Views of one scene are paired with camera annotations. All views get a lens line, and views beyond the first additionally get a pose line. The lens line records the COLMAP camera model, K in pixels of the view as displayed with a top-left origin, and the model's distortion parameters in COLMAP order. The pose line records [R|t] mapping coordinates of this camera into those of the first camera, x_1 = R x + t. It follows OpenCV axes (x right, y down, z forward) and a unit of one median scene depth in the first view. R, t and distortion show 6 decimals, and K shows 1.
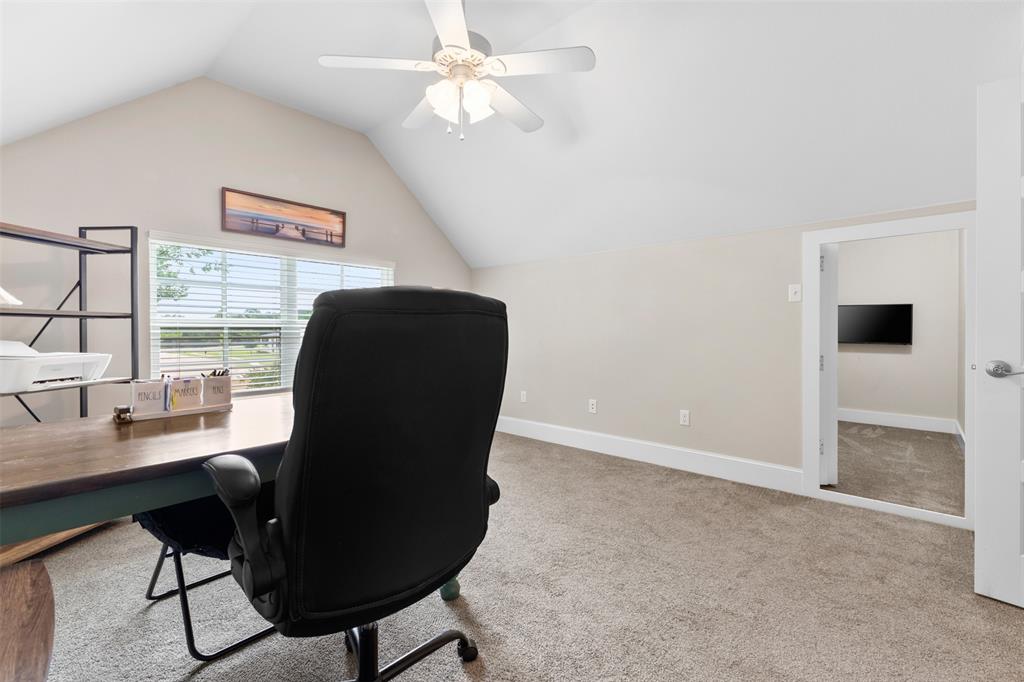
lens RADIAL K [[461.4, 0, 514.1], [0, 461.4, 334.6], [0, 0, 1]] dist [0.004648, 0.000345]
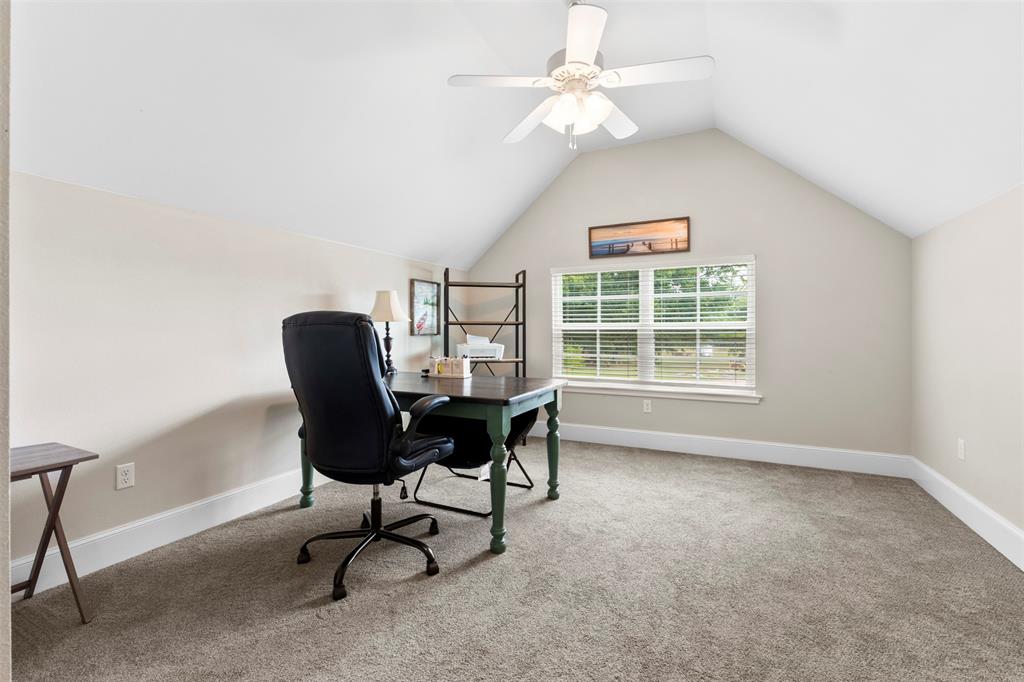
lens RADIAL K [[461.4, 0, 512.6], [0, 461.4, 341.7], [0, 0, 1]] dist [0.004648, 0.000345]
pose [[0.232572, 0.024272, -0.972276, 0.593734], [-0.011226, 0.999689, 0.022271, -0.008450], [0.972514, 0.005735, 0.232772, 0.427297]]
